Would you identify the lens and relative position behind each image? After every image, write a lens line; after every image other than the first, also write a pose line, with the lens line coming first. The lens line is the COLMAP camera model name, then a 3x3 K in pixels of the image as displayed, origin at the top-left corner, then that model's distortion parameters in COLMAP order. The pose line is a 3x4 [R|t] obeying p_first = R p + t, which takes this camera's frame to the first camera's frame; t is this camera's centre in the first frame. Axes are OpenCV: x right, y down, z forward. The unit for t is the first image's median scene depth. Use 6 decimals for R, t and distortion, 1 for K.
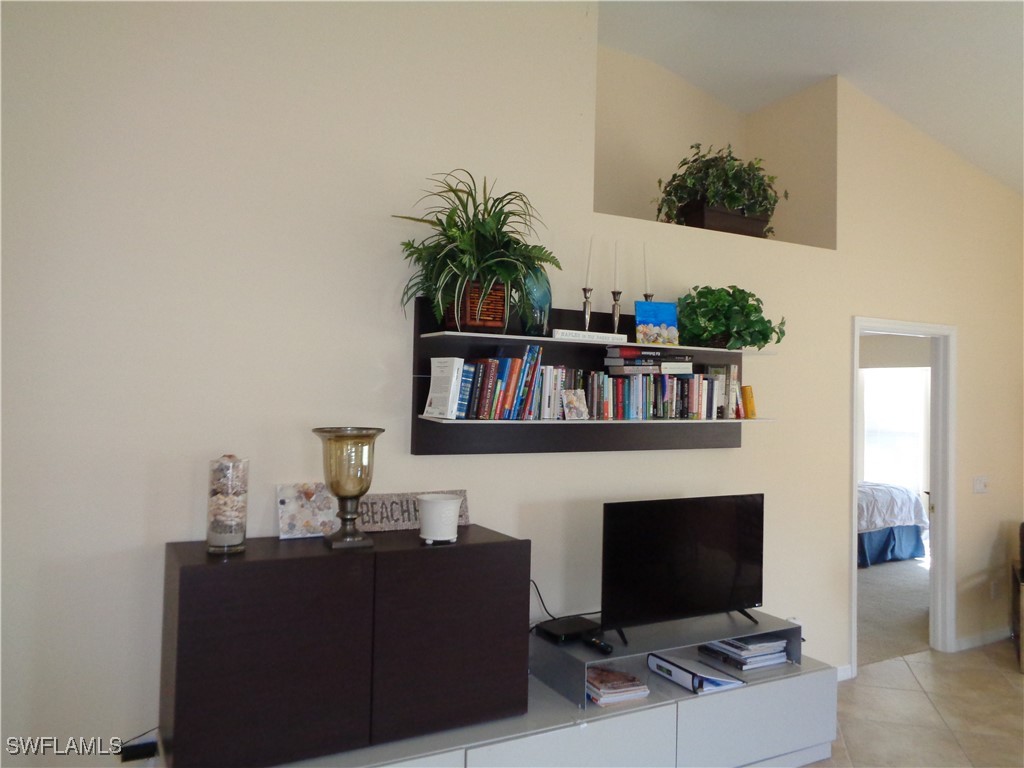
lens RADIAL K [[766.1, 0, 523.6], [0, 766.1, 389.0], [0, 0, 1]] dist [0.002004, -0.000315]
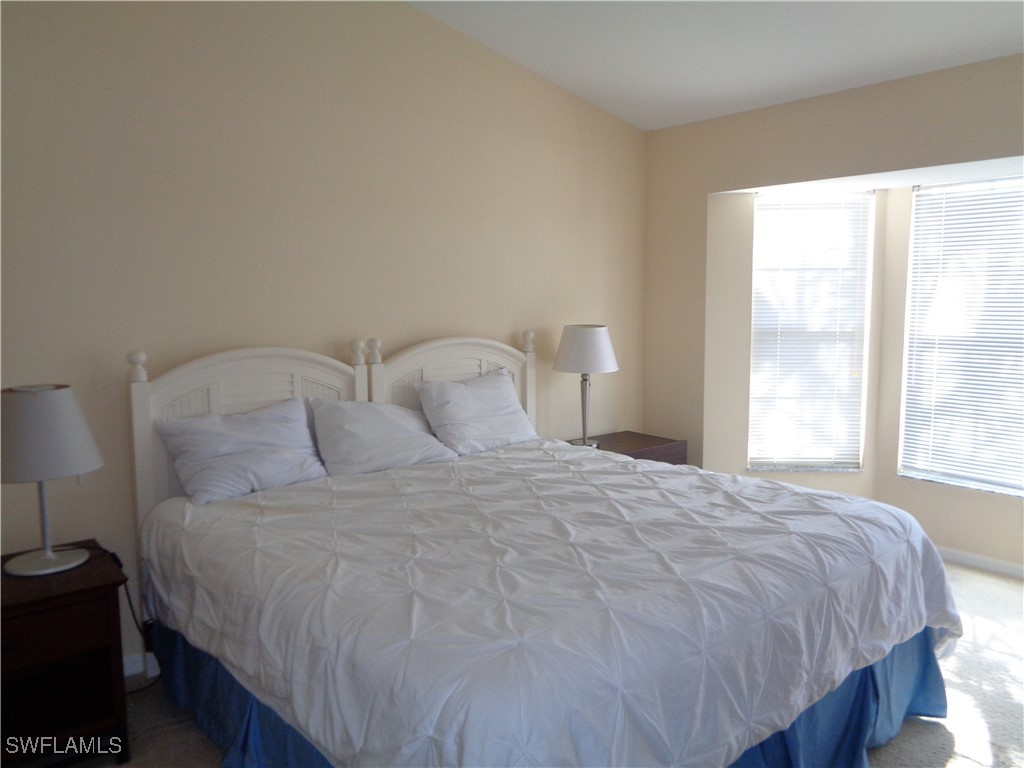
lens RADIAL K [[766.1, 0, 523.6], [0, 766.1, 389.0], [0, 0, 1]] dist [0.002004, -0.000315]
pose [[0.982305, -0.053206, 0.179571, 0.293776], [0.026702, 0.988790, 0.146908, 0.023582], [-0.185374, -0.139513, 0.972714, 0.740993]]
